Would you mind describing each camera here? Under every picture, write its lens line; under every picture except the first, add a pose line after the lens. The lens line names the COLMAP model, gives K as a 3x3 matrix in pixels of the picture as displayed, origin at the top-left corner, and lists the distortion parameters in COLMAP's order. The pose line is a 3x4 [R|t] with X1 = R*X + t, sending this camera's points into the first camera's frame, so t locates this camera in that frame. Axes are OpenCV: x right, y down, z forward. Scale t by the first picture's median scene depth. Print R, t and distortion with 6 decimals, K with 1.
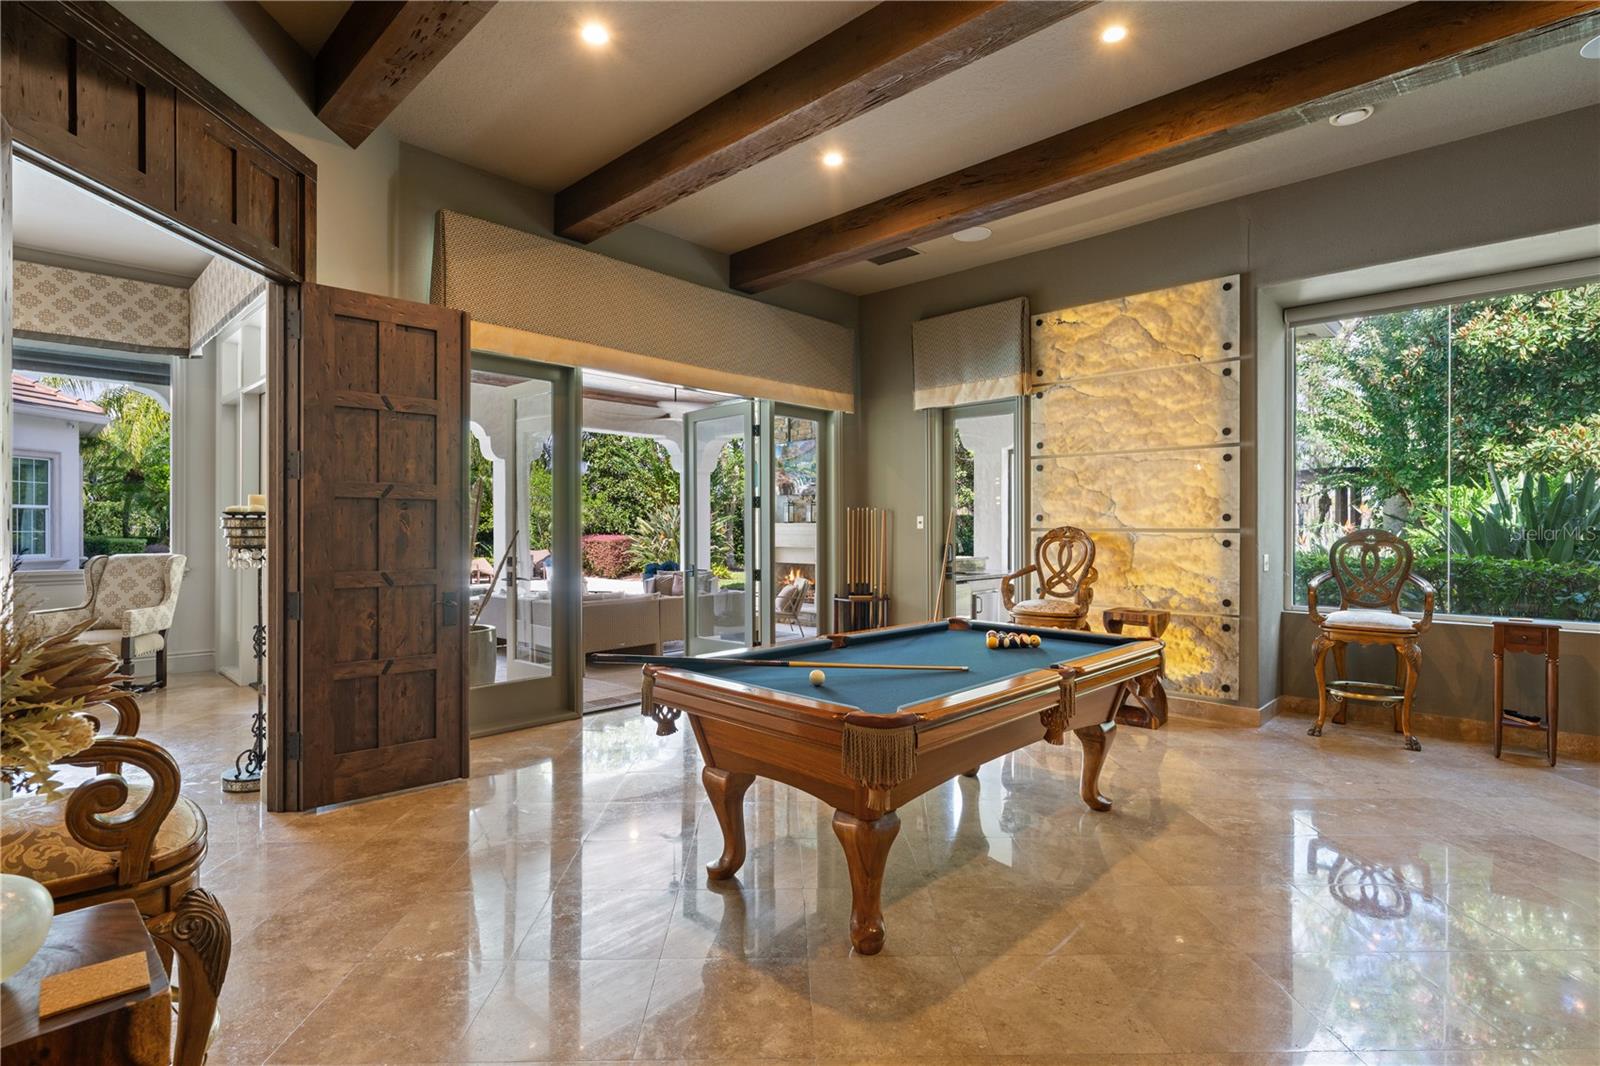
lens RADIAL K [[781.8, 0, 803.5], [0, 781.8, 527.0], [0, 0, 1]] dist [-0.000479, -0.000117]
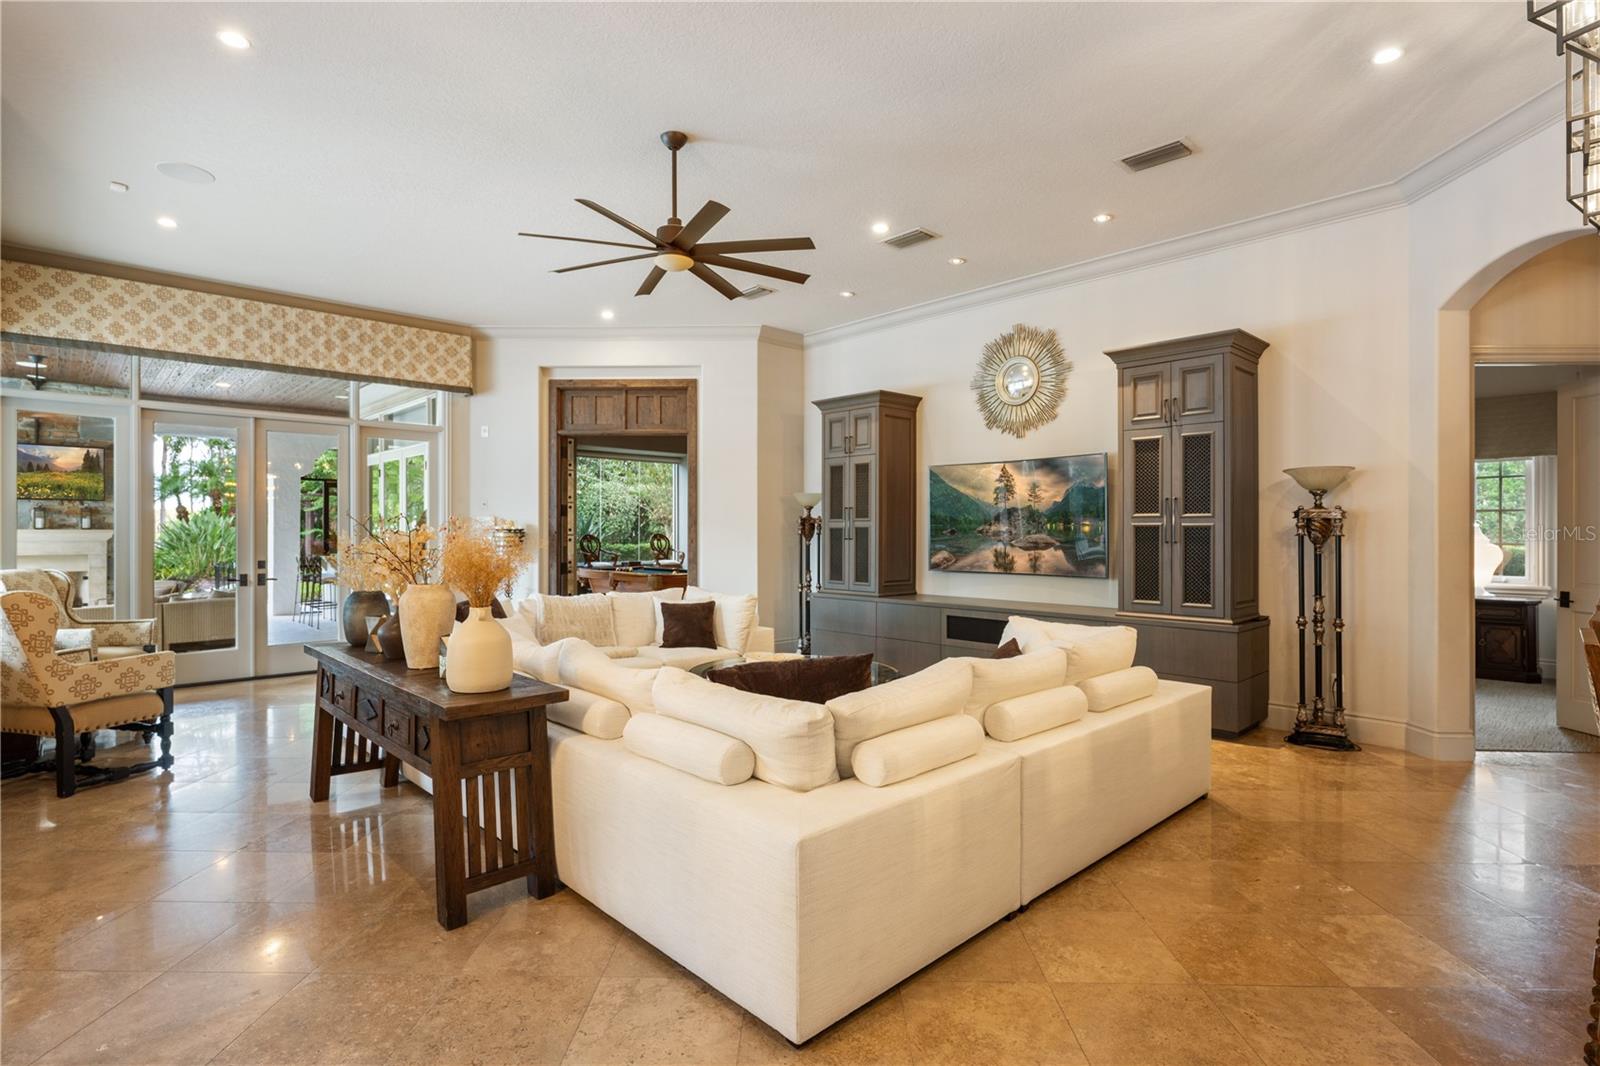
lens RADIAL K [[781.8, 0, 803.5], [0, 781.8, 527.0], [0, 0, 1]] dist [-0.000479, -0.000117]
pose [[0.043122, 0.002210, 0.999067, -1.956370], [-0.001119, 0.999997, -0.002164, -0.016602], [-0.999069, -0.001024, 0.043125, 0.093282]]
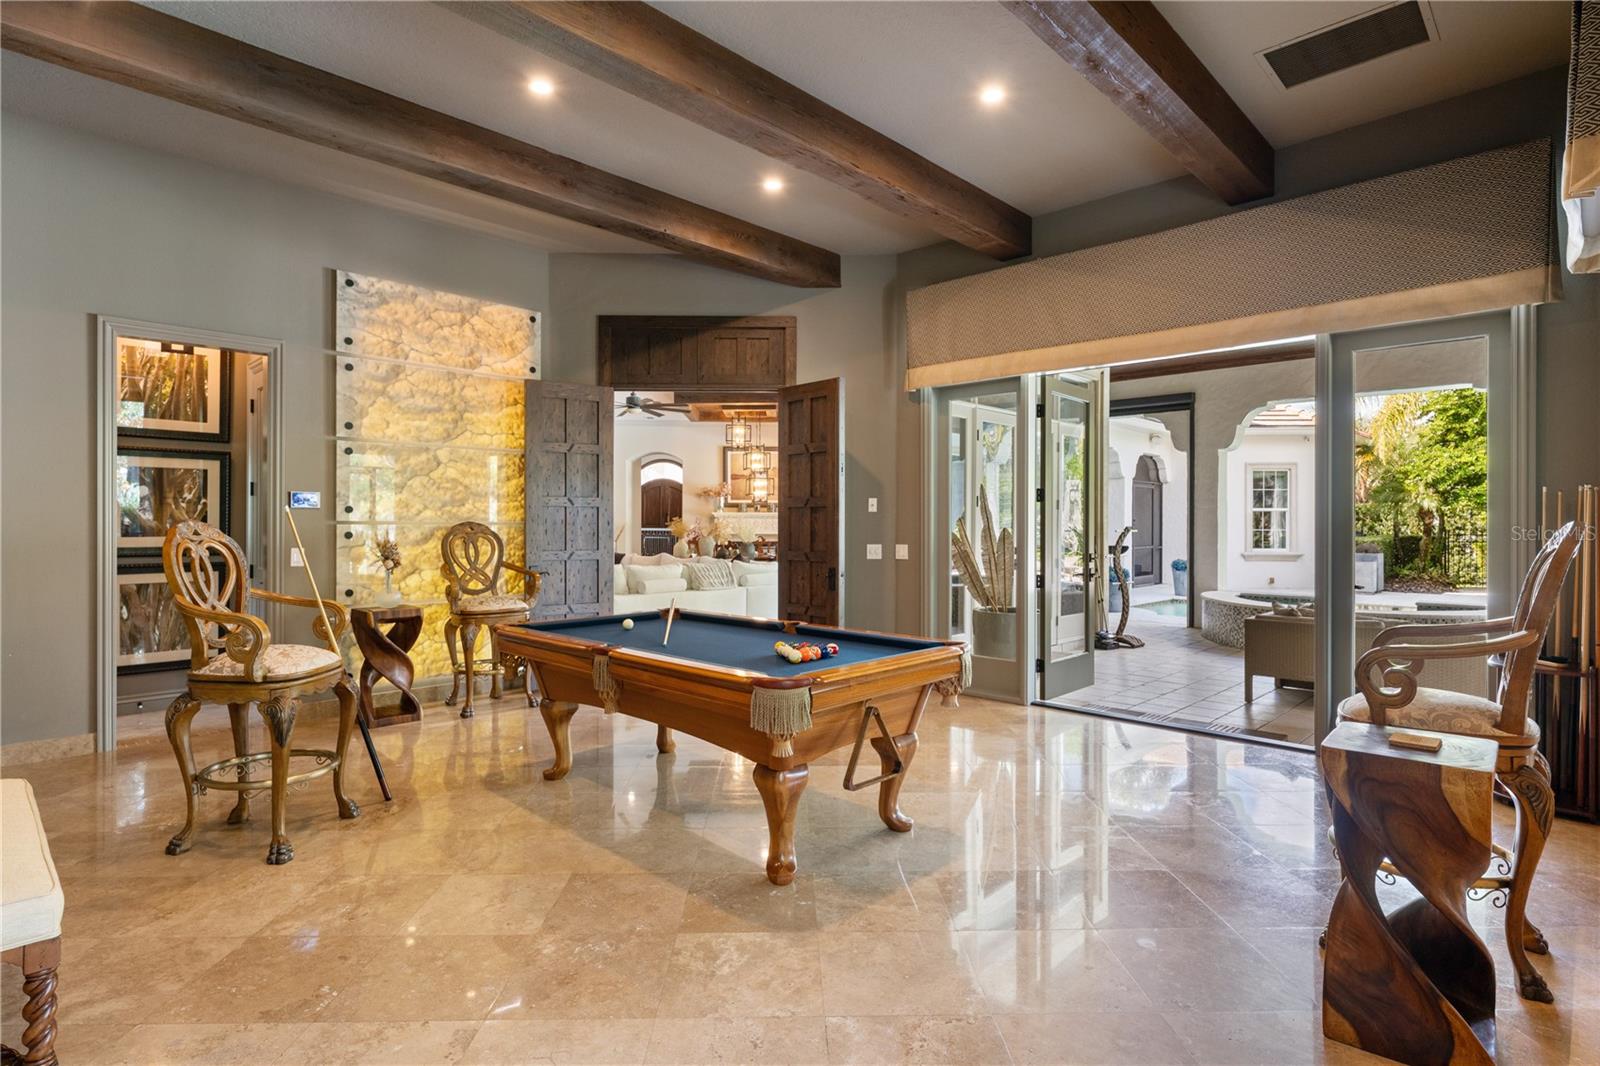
lens RADIAL K [[817.3, 0, 800.0], [0, 817.3, 533.0], [0, 0, 1]] dist [0.000645, 0.000104]
pose [[-0.007669, 0.008568, -0.999934, 0.791846], [-0.001731, 0.999962, 0.008582, 0.002105], [0.999969, 0.001797, -0.007653, 0.674555]]
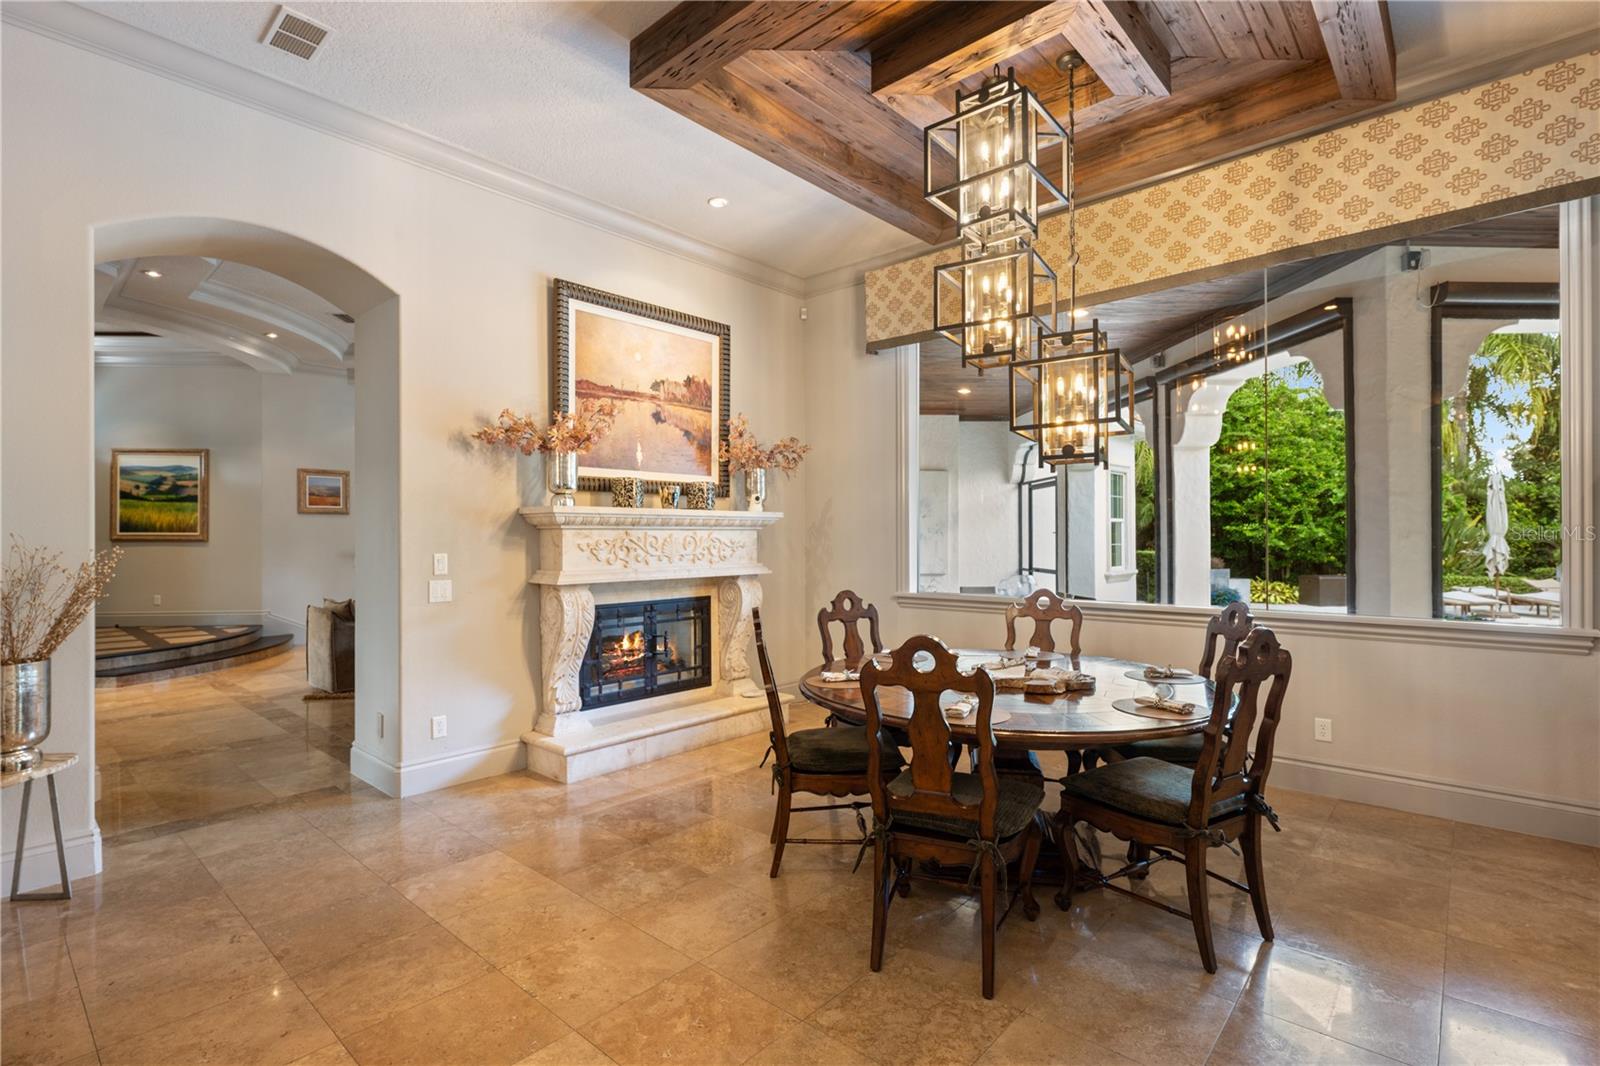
lens RADIAL K [[753.1, 0, 800.0], [0, 753.1, 533.0], [0, 0, 1]] dist [-0.003095, -0.000426]
pose [[0.726239, -0.009296, -0.687379, -1.597445], [0.007874, 0.999955, -0.005205, -0.015190], [0.687397, -0.001632, 0.726280, -0.066965]]
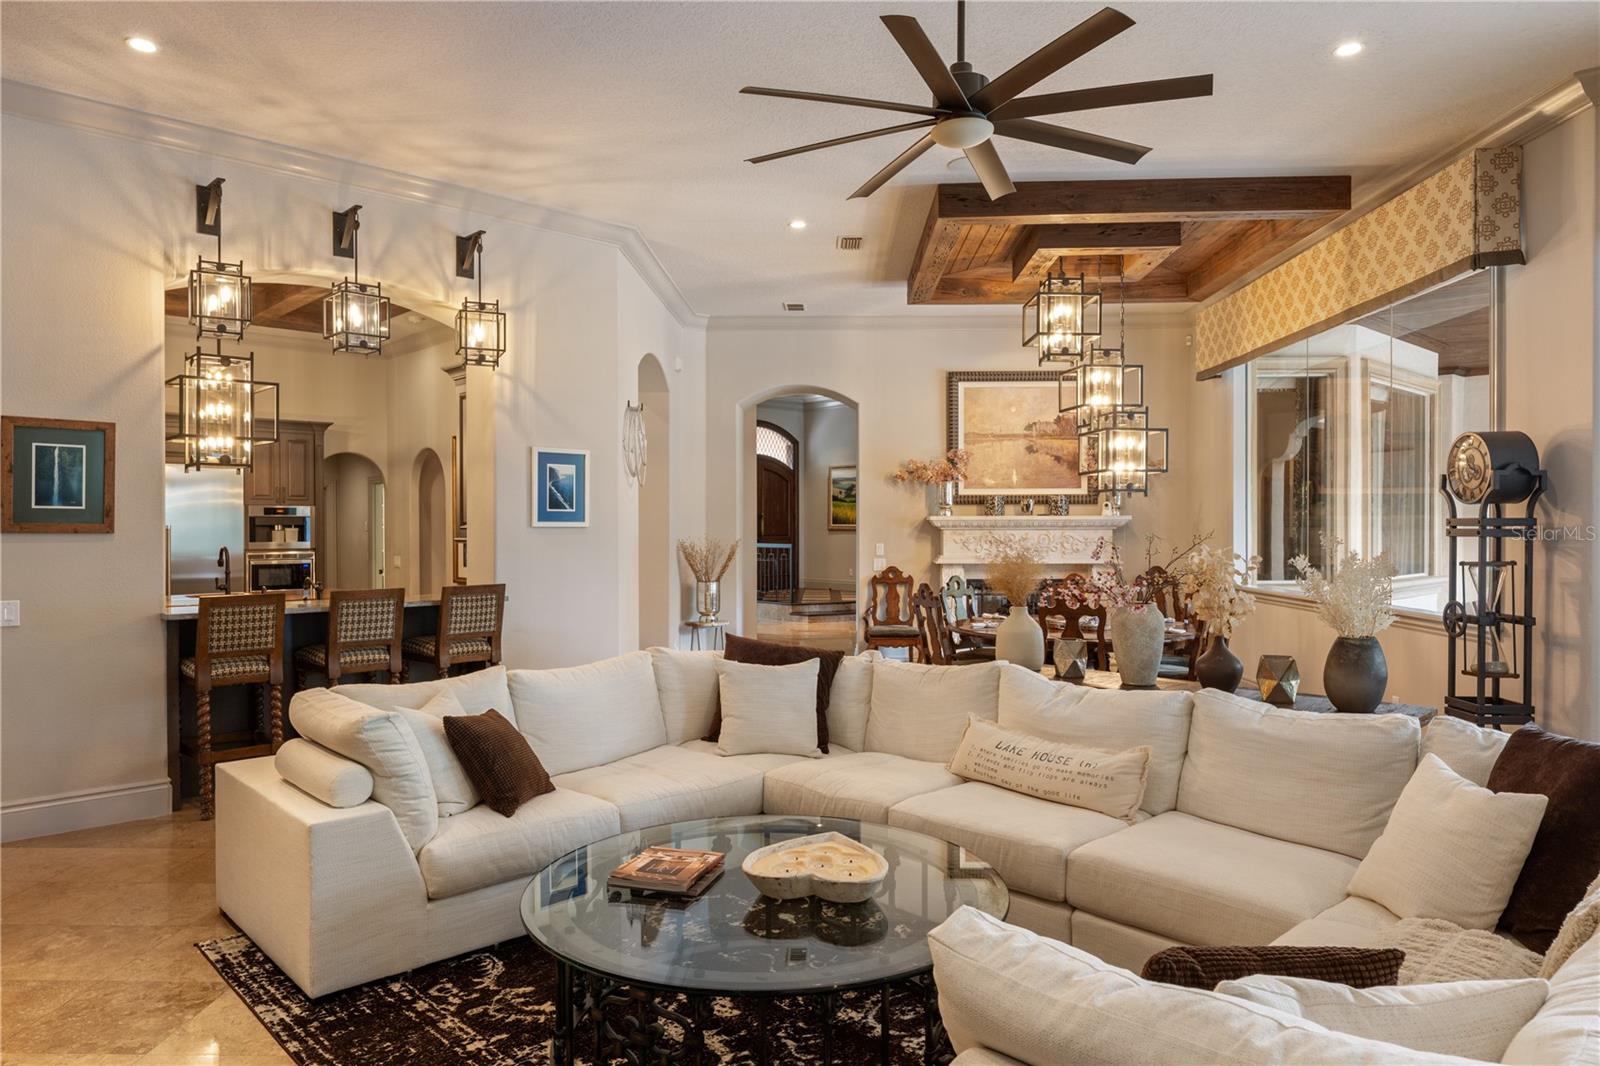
lens RADIAL K [[1012.6, 0, 791.6], [0, 1012.6, 532.5], [0, 0, 1]] dist [-0.008503, -0.000785]
pose [[-0.061186, 0.006494, -0.998105, -0.565321], [0.003012, 0.999975, 0.006321, -0.032915], [0.998122, -0.002620, -0.061204, 0.185530]]
